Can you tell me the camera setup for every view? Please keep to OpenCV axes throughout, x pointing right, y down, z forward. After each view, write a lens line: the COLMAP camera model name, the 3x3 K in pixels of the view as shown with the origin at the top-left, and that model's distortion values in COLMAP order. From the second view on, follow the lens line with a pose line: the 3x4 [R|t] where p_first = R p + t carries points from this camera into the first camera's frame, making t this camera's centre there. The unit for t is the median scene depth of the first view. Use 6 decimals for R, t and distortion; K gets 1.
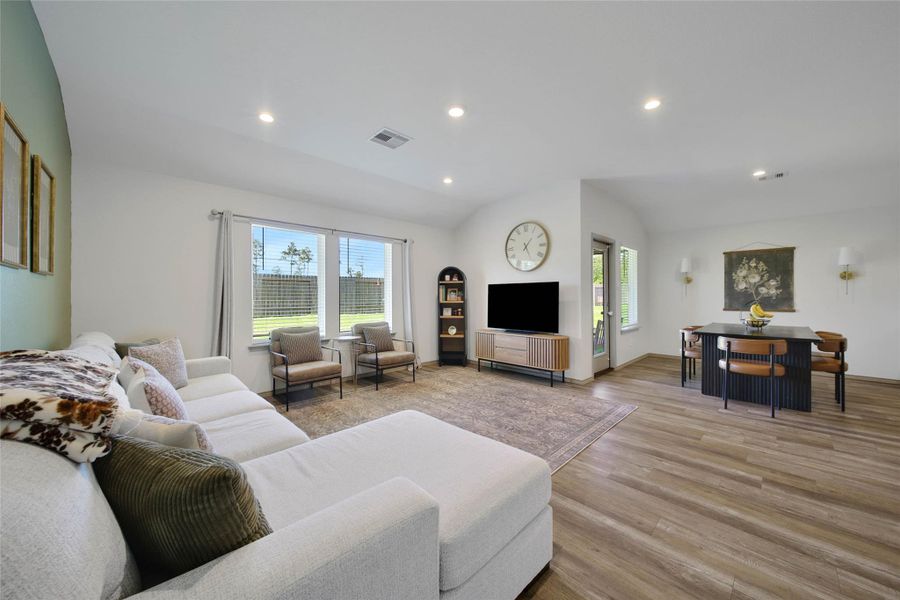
lens RADIAL K [[329.2, 0, 447.0], [0, 329.2, 294.2], [0, 0, 1]] dist [-0.000656, -0.000942]
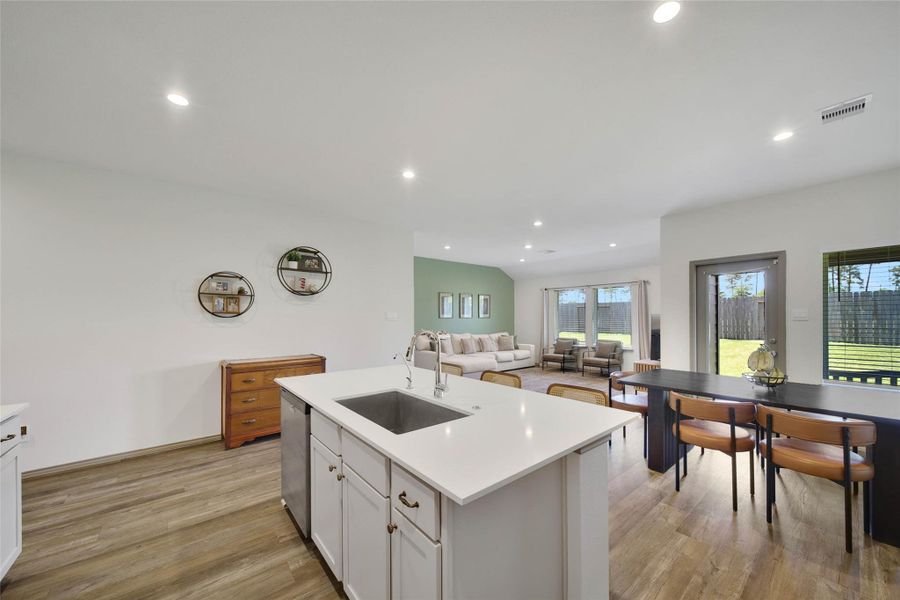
lens RADIAL K [[329.2, 0, 451.1], [0, 329.2, 324.7], [0, 0, 1]] dist [-0.000656, -0.000942]
pose [[-0.085579, 0.026450, -0.995980, 1.470756], [0.012586, 0.999597, 0.025464, -0.038418], [0.996252, -0.010356, -0.085877, 0.398061]]
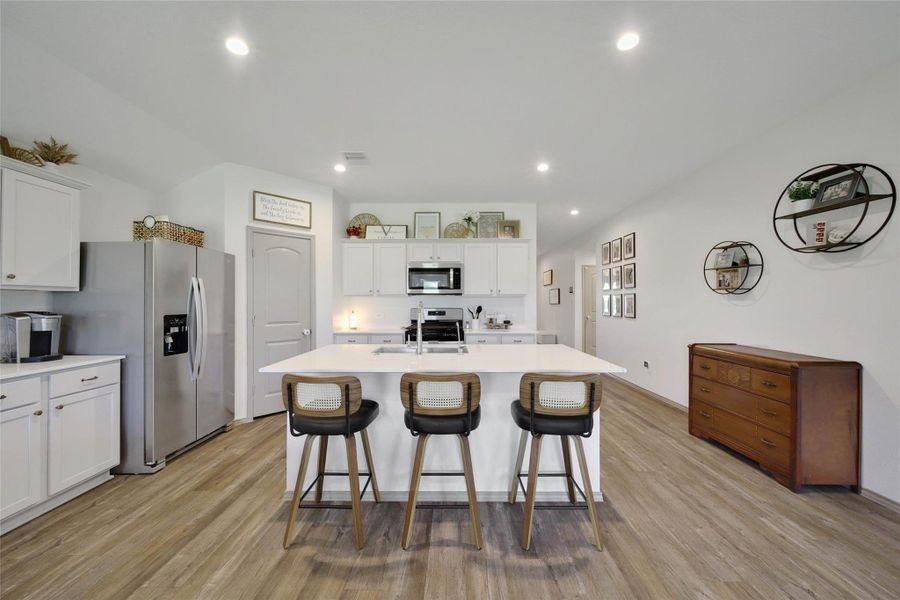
lens RADIAL K [[329.2, 0, 453.6], [0, 329.2, 298.3], [0, 0, 1]] dist [-0.000656, -0.000942]
pose [[-0.711627, 0.010240, 0.702483, 0.654701], [-0.002784, 0.999845, -0.017394, -0.019438], [-0.702552, -0.014334, -0.711488, 0.687375]]
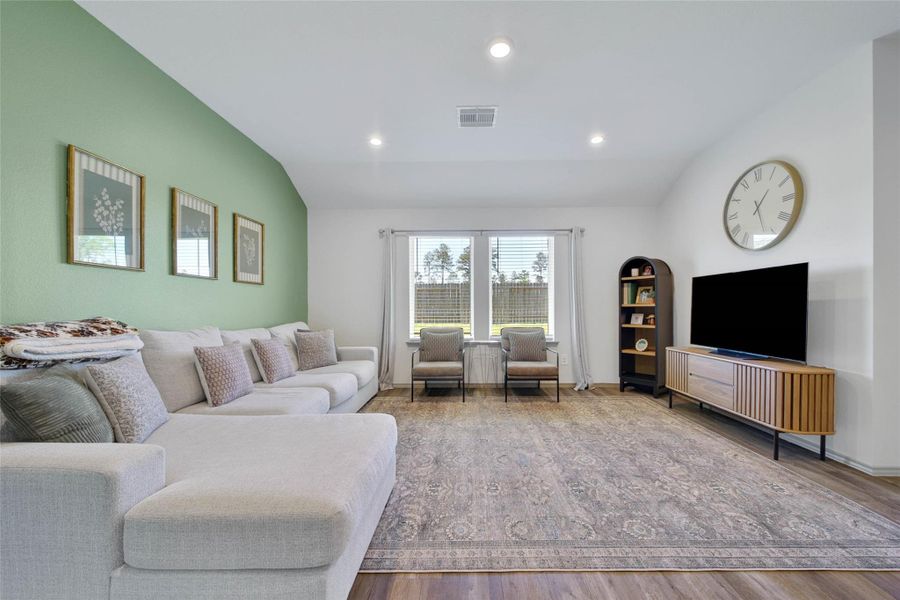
lens RADIAL K [[346.7, 0, 454.9], [0, 346.7, 307.8], [0, 0, 1]] dist [-0.003477, -0.000479]
pose [[0.702203, 0.001350, -0.711975, 0.325509], [0.007214, 0.999933, 0.009011, 0.023408], [0.711940, -0.011464, 0.702147, 0.217306]]
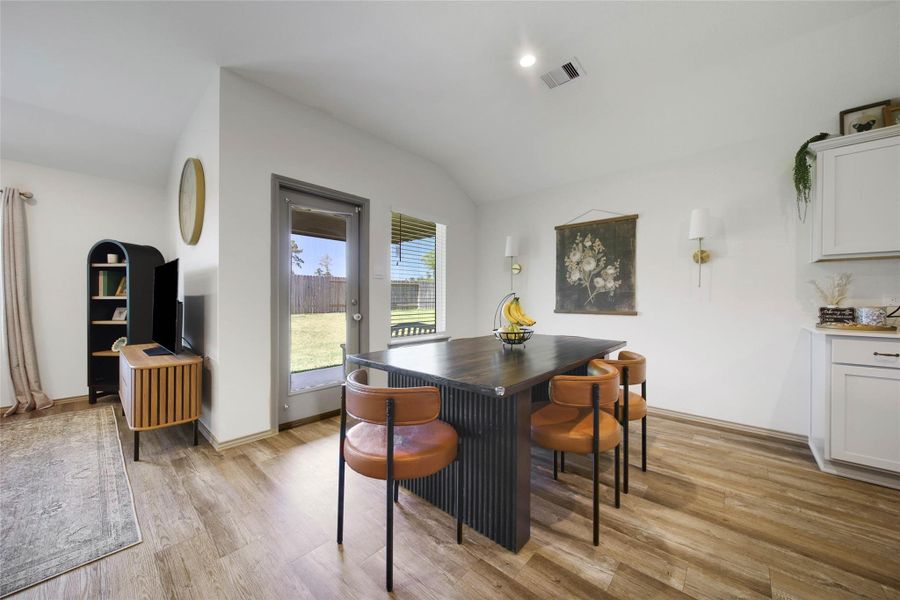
lens RADIAL K [[329.2, 0, 451.3], [0, 329.2, 296.1], [0, 0, 1]] dist [-0.000656, -0.000942]
pose [[0.997420, 0.006395, 0.071499, 0.712801], [-0.006124, 0.999973, -0.004001, 0.023156], [-0.071522, 0.003553, 0.997433, 0.420825]]
